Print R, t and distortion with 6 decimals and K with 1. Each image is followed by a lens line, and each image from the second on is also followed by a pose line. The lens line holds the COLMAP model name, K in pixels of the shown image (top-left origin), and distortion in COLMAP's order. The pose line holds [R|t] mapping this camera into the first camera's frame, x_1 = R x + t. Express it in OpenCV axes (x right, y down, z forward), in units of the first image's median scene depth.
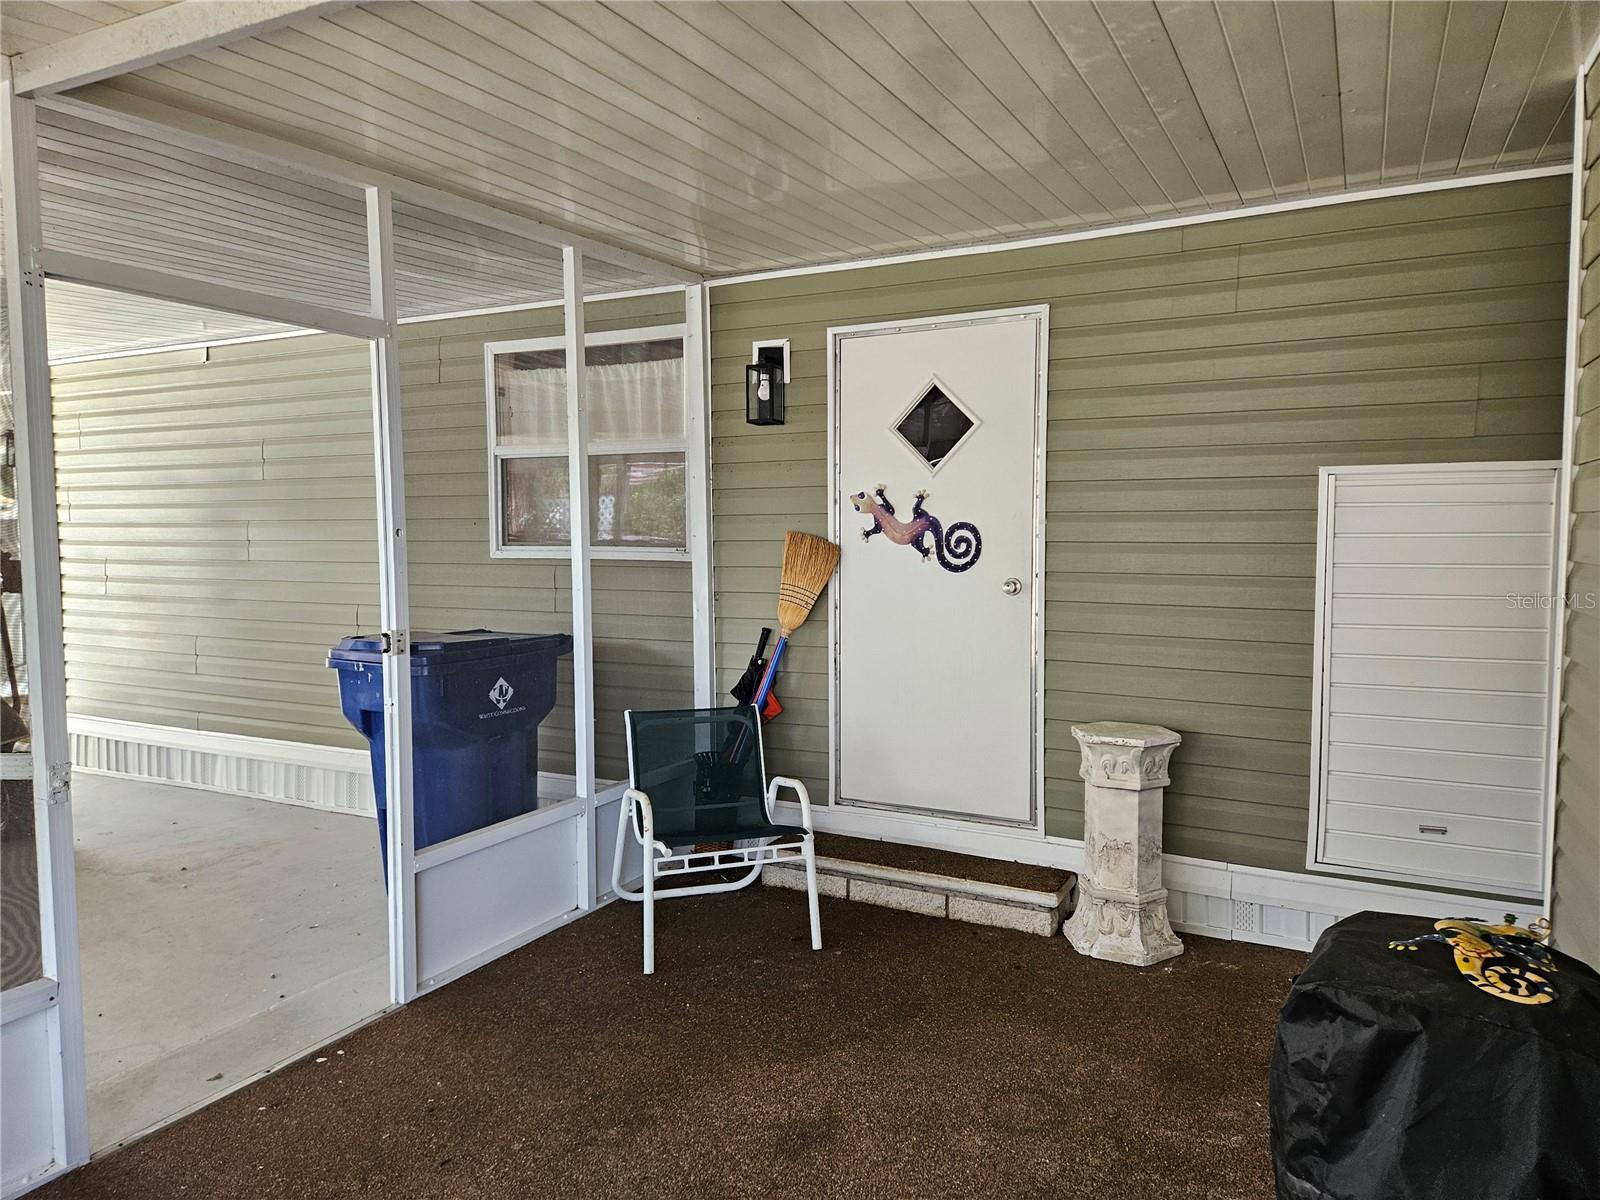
lens RADIAL K [[1072.0, 0, 800.7], [0, 1072.0, 598.4], [0, 0, 1]] dist [0.066194, -0.005450]
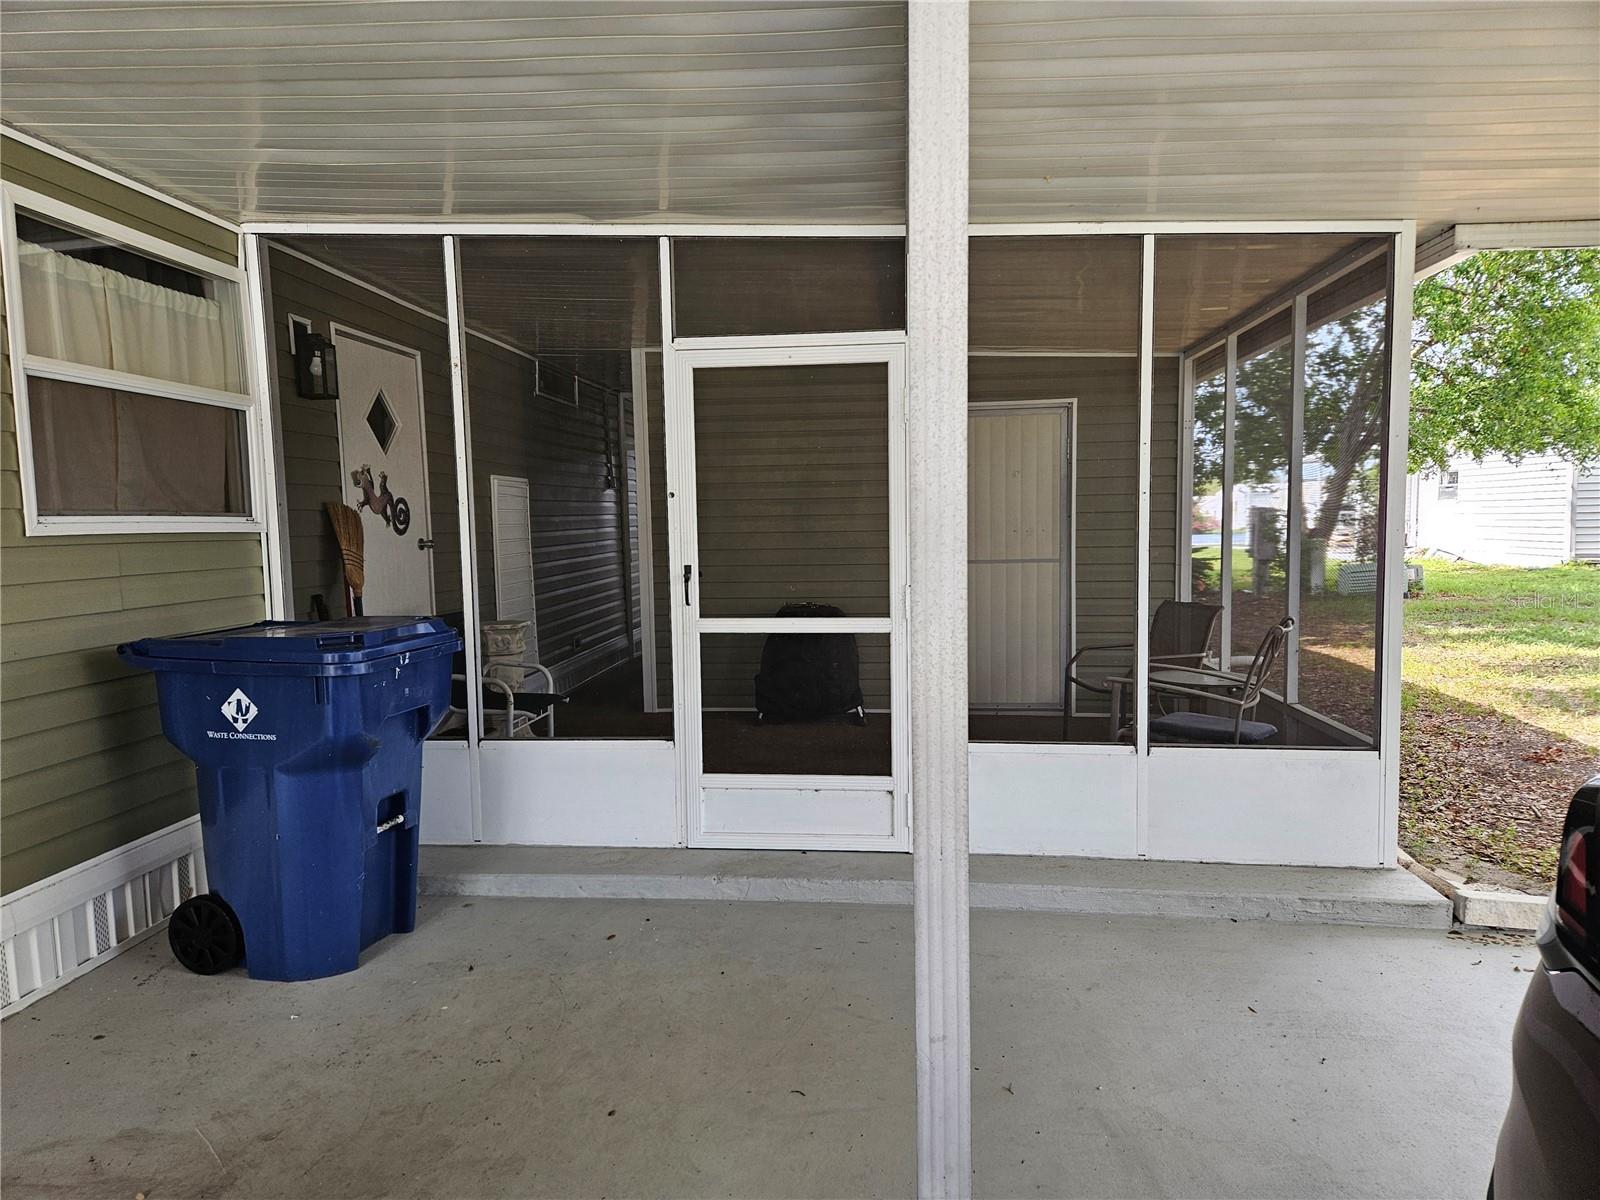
lens RADIAL K [[1072.0, 0, 805.1], [0, 1072.0, 605.8], [0, 0, 1]] dist [0.066194, -0.005450]
pose [[-0.381107, -0.060557, 0.922546, -1.251448], [0.085840, 0.991224, 0.100526, -0.028651], [-0.920537, 0.117503, -0.372564, 1.018151]]
